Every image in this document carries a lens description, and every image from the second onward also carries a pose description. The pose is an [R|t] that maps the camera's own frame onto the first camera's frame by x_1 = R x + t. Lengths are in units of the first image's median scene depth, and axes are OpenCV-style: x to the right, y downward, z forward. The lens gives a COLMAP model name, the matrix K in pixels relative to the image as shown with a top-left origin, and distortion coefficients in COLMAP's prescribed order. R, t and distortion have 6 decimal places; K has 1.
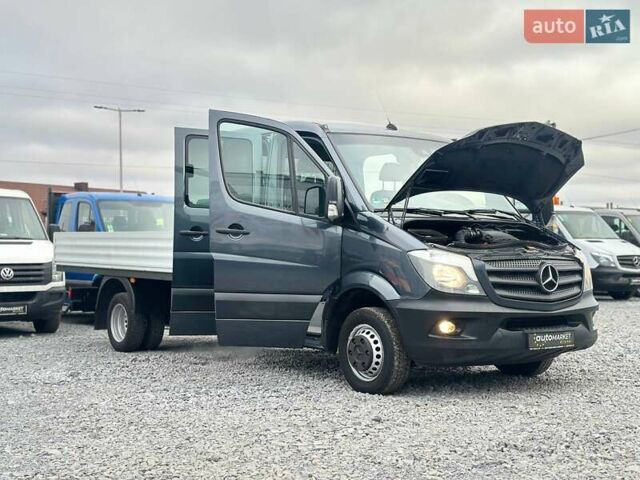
lens RADIAL K [[880.5, 0, 316.2], [0, 880.5, 240.9], [0, 0, 1]] dist [0.131889, 0.000000]
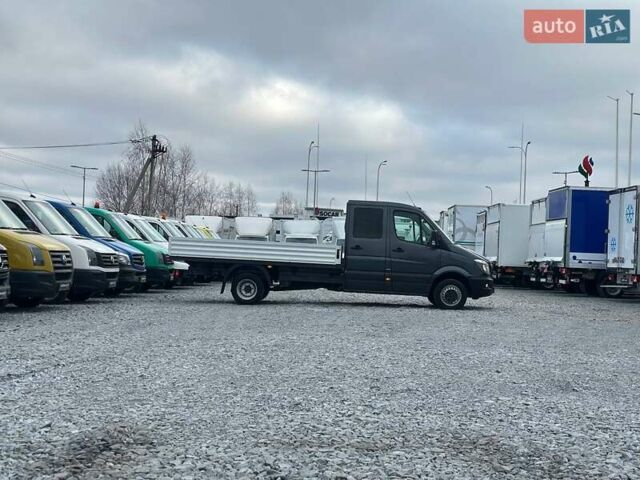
lens RADIAL K [[880.5, 0, 323.3], [0, 880.5, 239.2], [0, 0, 1]] dist [0.131889, 0.000000]
pose [[0.623468, 0.043438, 0.780642, -2.321370], [-0.047610, 0.998712, -0.017548, 0.018350], [-0.780398, -0.026226, 0.624733, -0.402860]]
